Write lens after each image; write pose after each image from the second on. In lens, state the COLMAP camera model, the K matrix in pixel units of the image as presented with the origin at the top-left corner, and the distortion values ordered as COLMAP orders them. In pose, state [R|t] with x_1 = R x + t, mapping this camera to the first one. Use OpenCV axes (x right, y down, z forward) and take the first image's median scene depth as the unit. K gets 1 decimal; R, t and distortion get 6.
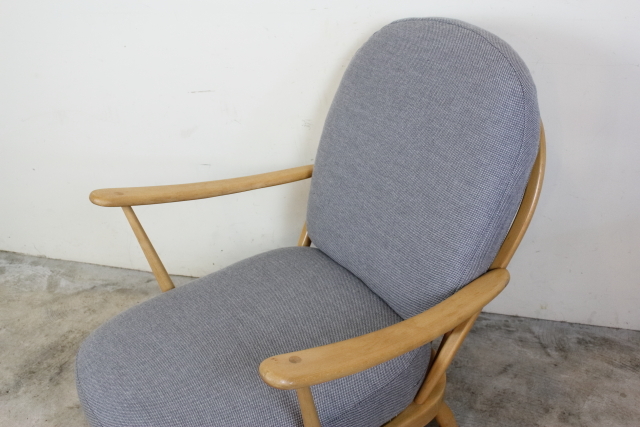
lens RADIAL K [[727.5, 0, 315.5], [0, 727.5, 216.4], [0, 0, 1]] dist [-0.048691, 0.000000]
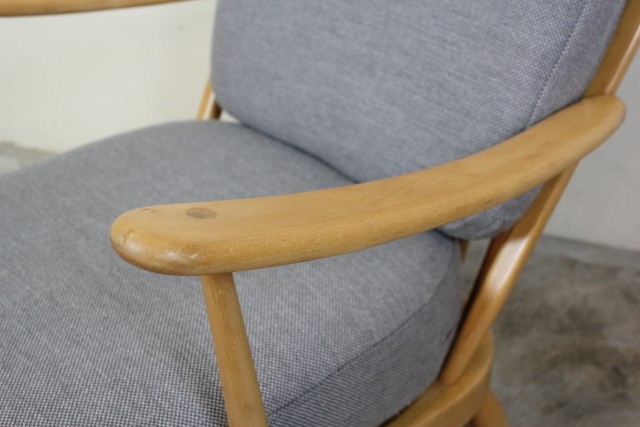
lens RADIAL K [[982.8, 0, 319.2], [0, 982.8, 207.9], [0, 0, 1]] dist [-0.022995, 0.000000]
pose [[0.994177, -0.033359, 0.102470, -0.012252], [0.035712, 0.999137, -0.021216, 0.149492], [-0.101674, 0.024752, 0.994510, 0.330468]]
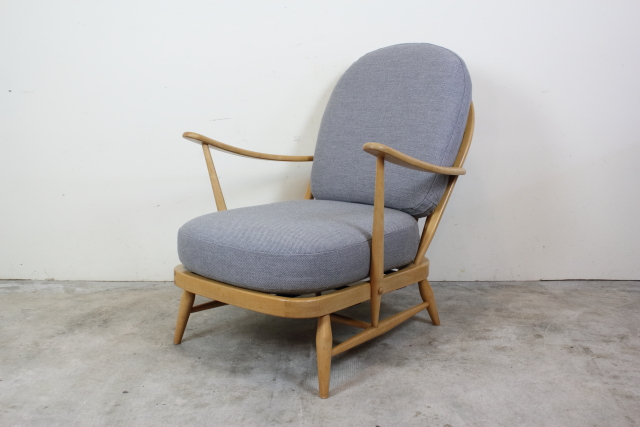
lens RADIAL K [[704.7, 0, 318.9], [0, 704.7, 211.5], [0, 0, 1]] dist [-0.042825, 0.000000]
pose [[0.963611, 0.020352, 0.266533, -0.440476], [0.083154, 0.924802, -0.371249, 0.684717], [-0.254046, 0.379903, 0.889457, -0.268168]]
